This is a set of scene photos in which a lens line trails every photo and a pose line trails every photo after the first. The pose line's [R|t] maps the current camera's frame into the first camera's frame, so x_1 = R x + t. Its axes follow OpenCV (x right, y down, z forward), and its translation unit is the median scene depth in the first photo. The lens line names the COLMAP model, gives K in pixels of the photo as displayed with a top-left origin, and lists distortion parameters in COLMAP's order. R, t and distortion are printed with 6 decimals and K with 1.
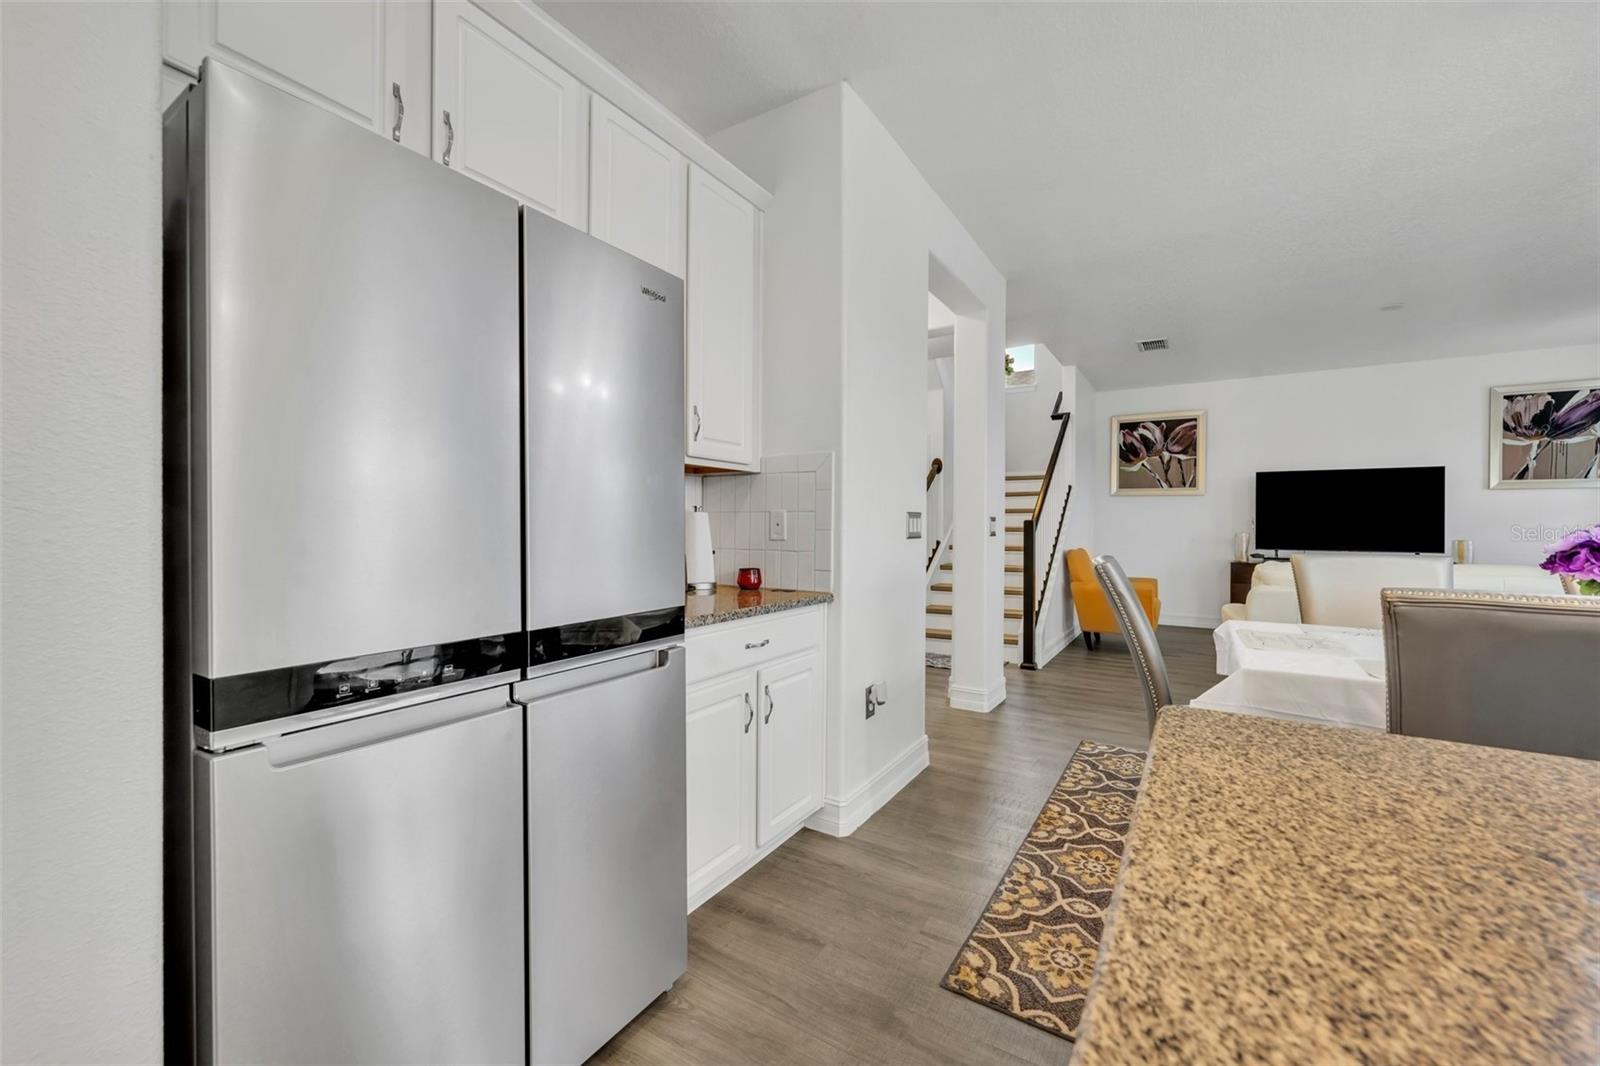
lens RADIAL K [[641.9, 0, 793.2], [0, 641.9, 527.5], [0, 0, 1]] dist [-0.003146, 0.001231]
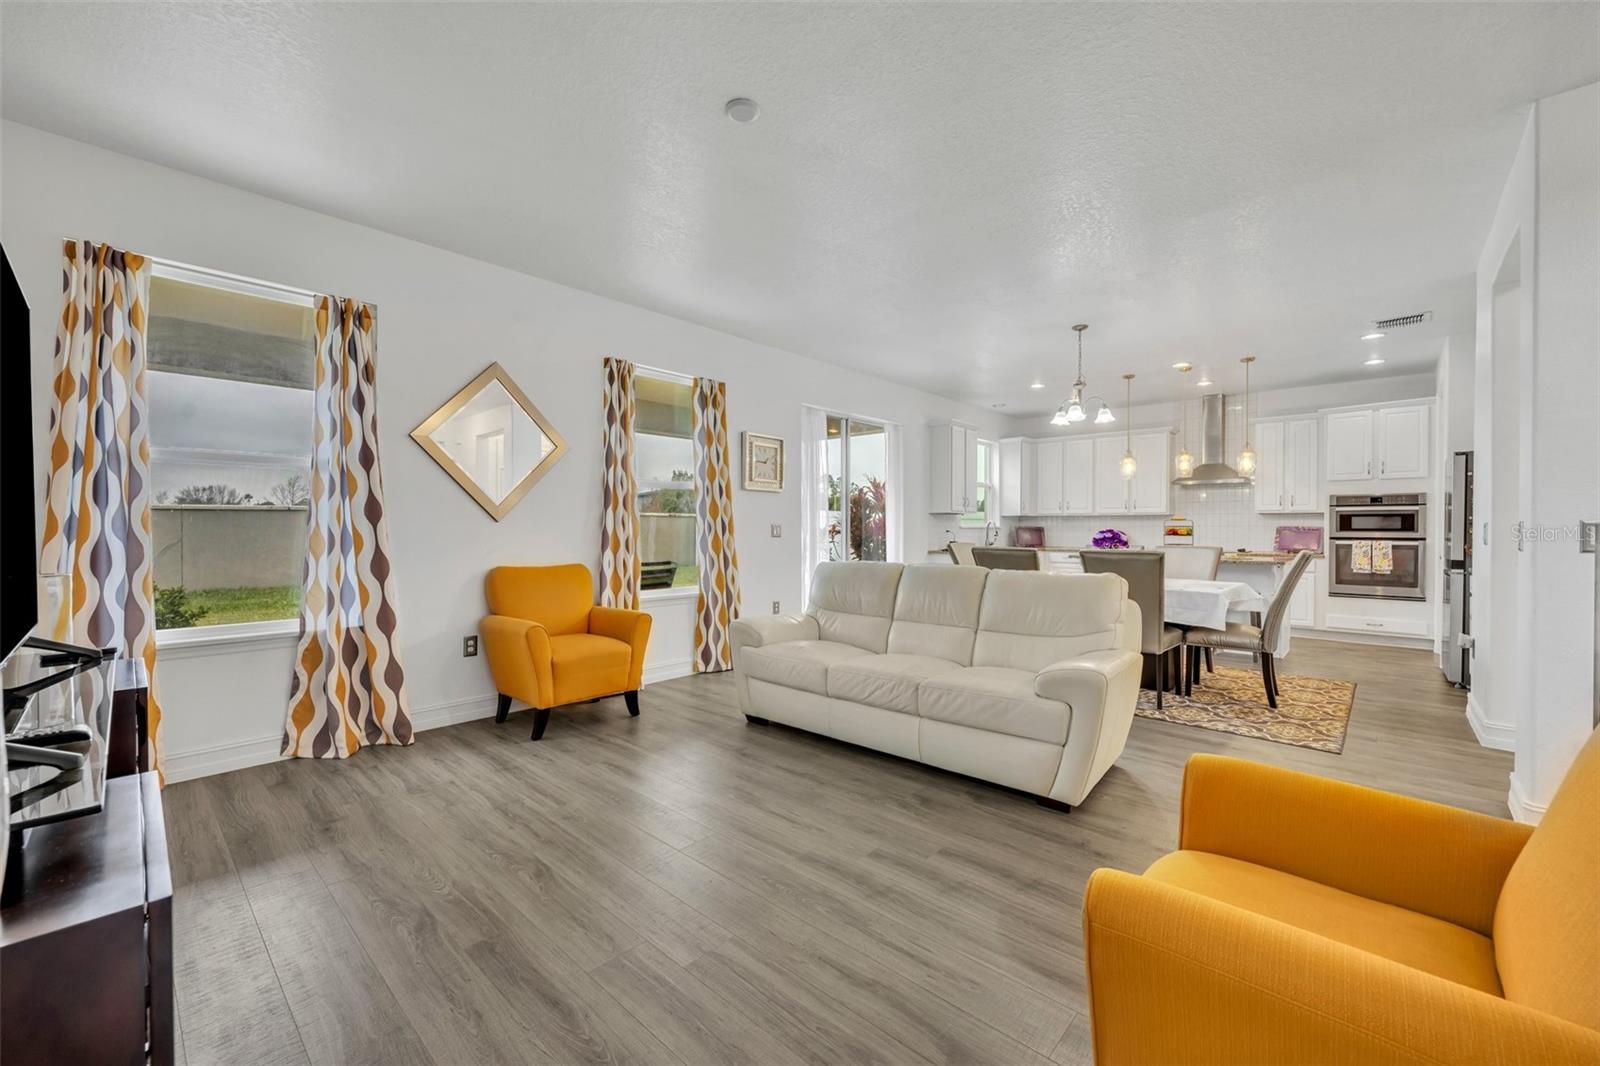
lens RADIAL K [[641.9, 0, 824.3], [0, 641.9, 529.8], [0, 0, 1]] dist [-0.003146, 0.001231]
pose [[-0.989301, -0.009086, 0.145605, 0.636499], [-0.007779, 0.999924, 0.009541, -0.008208], [-0.145681, 0.008306, -0.989297, 1.213991]]
